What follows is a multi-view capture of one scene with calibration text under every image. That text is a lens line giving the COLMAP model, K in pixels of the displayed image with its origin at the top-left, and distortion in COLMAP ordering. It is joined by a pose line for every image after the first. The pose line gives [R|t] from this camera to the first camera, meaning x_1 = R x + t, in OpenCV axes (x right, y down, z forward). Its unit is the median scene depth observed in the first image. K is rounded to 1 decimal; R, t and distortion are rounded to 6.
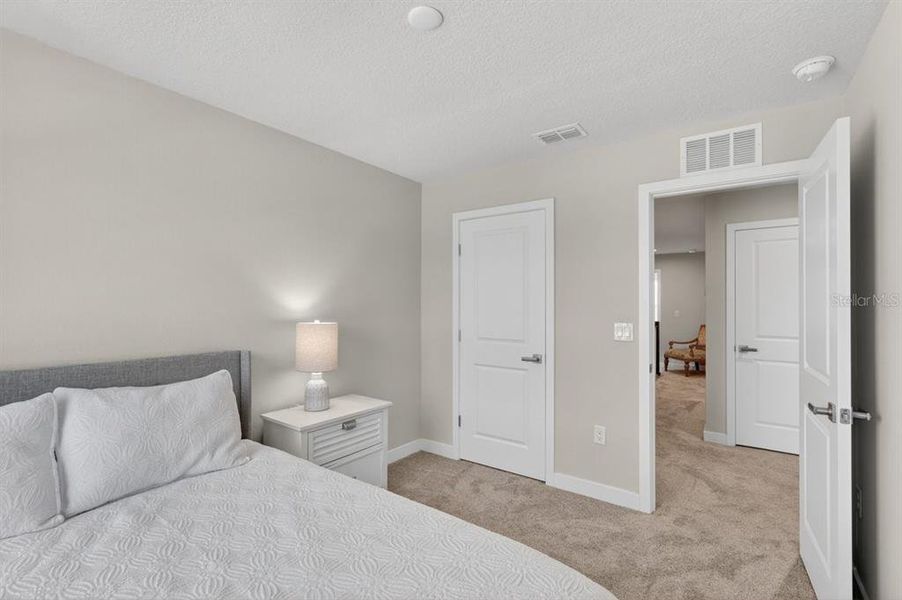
lens RADIAL K [[413.6, 0, 450.4], [0, 413.6, 289.6], [0, 0, 1]] dist [-0.000760, -0.000309]
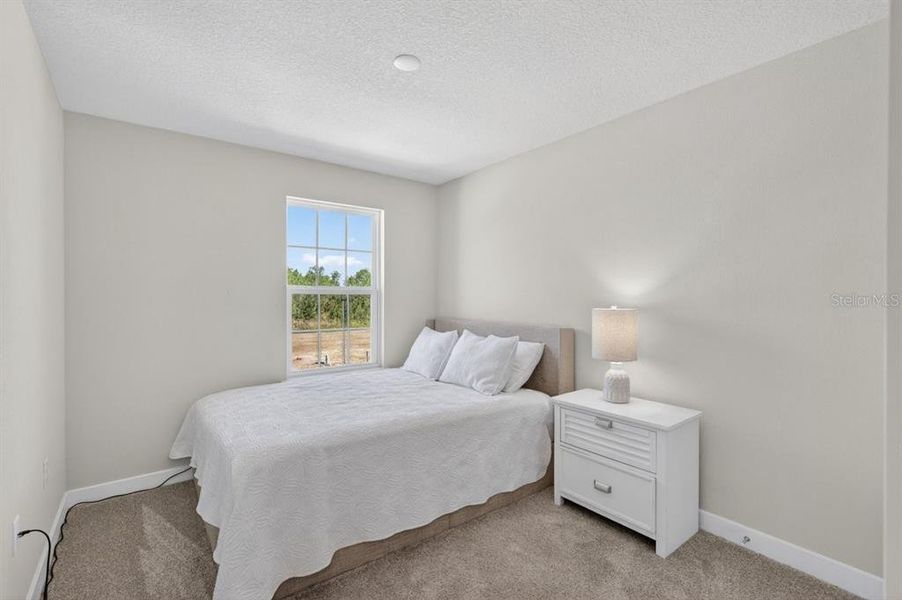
lens RADIAL K [[413.6, 0, 450.4], [0, 413.6, 289.6], [0, 0, 1]] dist [-0.000760, -0.000309]
pose [[-0.273033, -0.004780, -0.961993, 0.699266], [0.037907, 0.999158, -0.015723, 0.038832], [0.961257, -0.040759, -0.272622, 0.922883]]
